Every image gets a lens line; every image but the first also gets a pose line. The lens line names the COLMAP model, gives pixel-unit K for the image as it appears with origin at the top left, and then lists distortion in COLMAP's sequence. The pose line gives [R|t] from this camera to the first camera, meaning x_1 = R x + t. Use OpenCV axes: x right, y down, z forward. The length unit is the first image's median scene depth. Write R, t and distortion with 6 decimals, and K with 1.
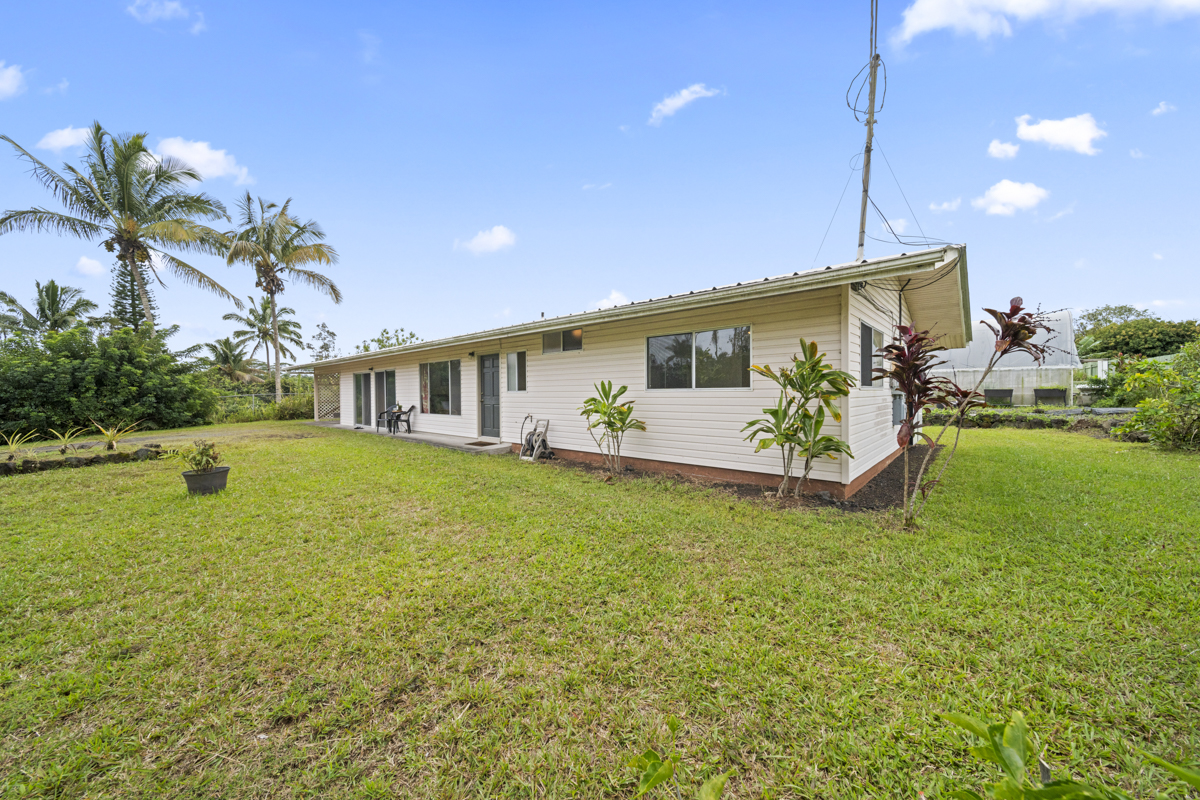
lens RADIAL K [[422.2, 0, 594.5], [0, 422.2, 394.5], [0, 0, 1]] dist [-0.000754, -0.000467]
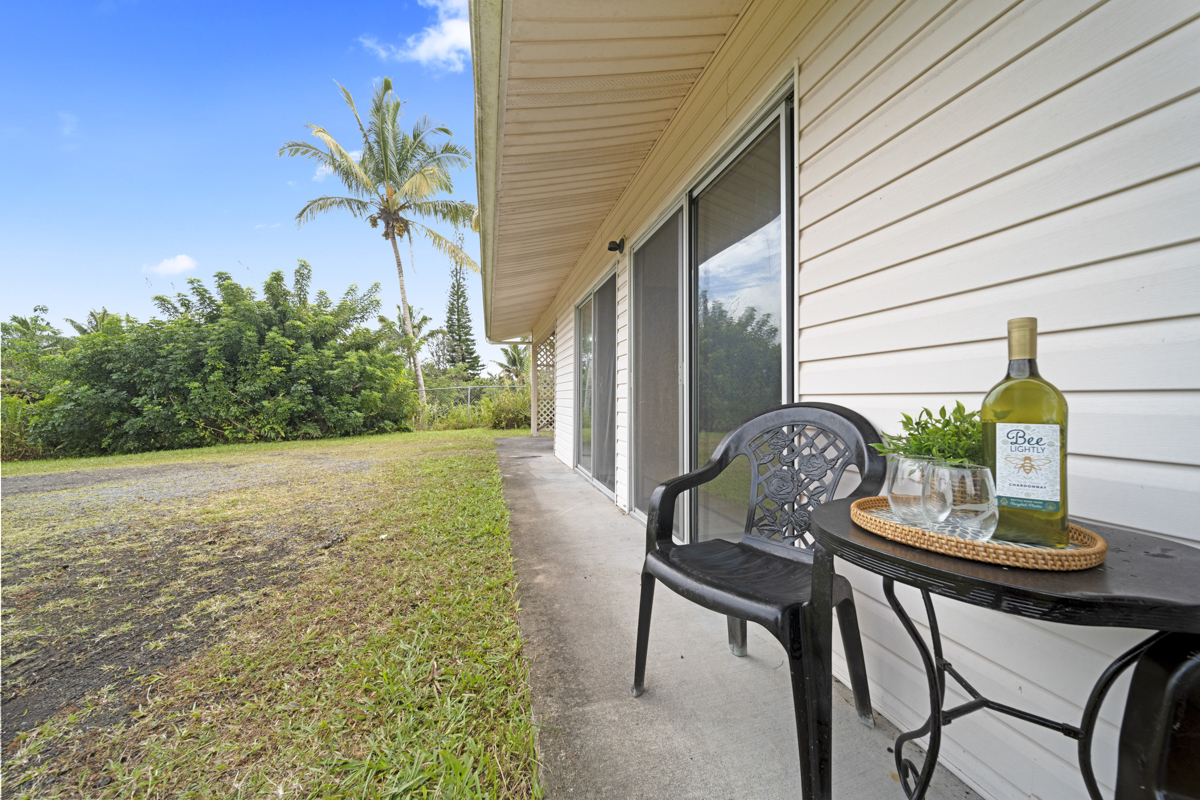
lens RADIAL K [[422.2, 0, 597.4], [0, 422.2, 396.3], [0, 0, 1]] dist [-0.000754, -0.000467]
pose [[0.839286, 0.011280, -0.543573, -0.356938], [-0.016622, 0.999850, -0.004916, 0.018138], [0.543436, 0.013161, 0.839348, 0.691178]]
